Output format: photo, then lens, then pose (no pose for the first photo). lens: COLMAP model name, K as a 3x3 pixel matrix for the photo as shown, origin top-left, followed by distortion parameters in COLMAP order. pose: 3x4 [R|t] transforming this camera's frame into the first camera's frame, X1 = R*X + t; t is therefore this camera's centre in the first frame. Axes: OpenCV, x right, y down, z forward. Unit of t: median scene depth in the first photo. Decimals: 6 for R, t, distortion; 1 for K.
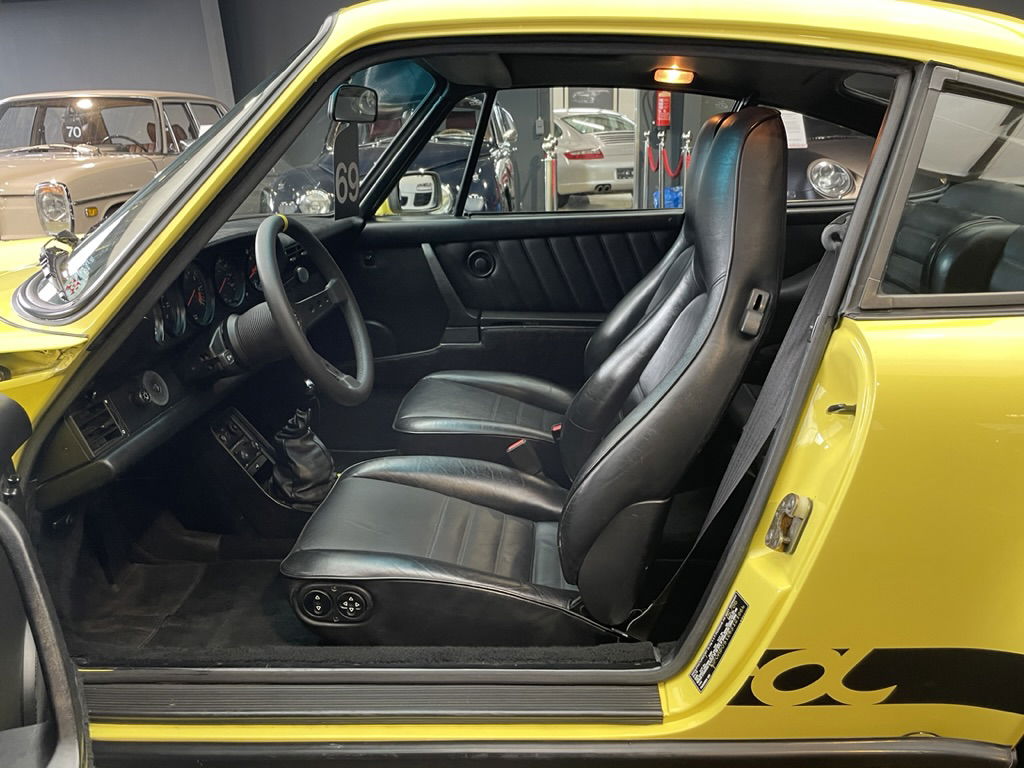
lens RADIAL K [[873.9, 0, 512.0], [0, 873.9, 384.0], [0, 0, 1]] dist [0.077146, -0.116260]
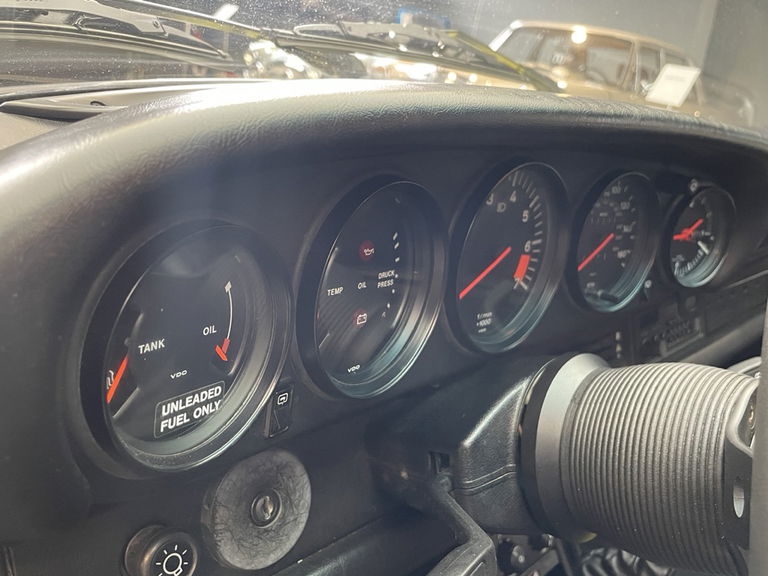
lens RADIAL K [[655.4, 0, 384.0], [0, 655.4, 288.0], [0, 0, 1]] dist [0.077146, -0.116260]
pose [[0.744742, 0.363009, -0.559985, -0.073298], [-0.353581, 0.926294, 0.130229, -0.032264], [0.565986, 0.101013, 0.818203, 0.226403]]
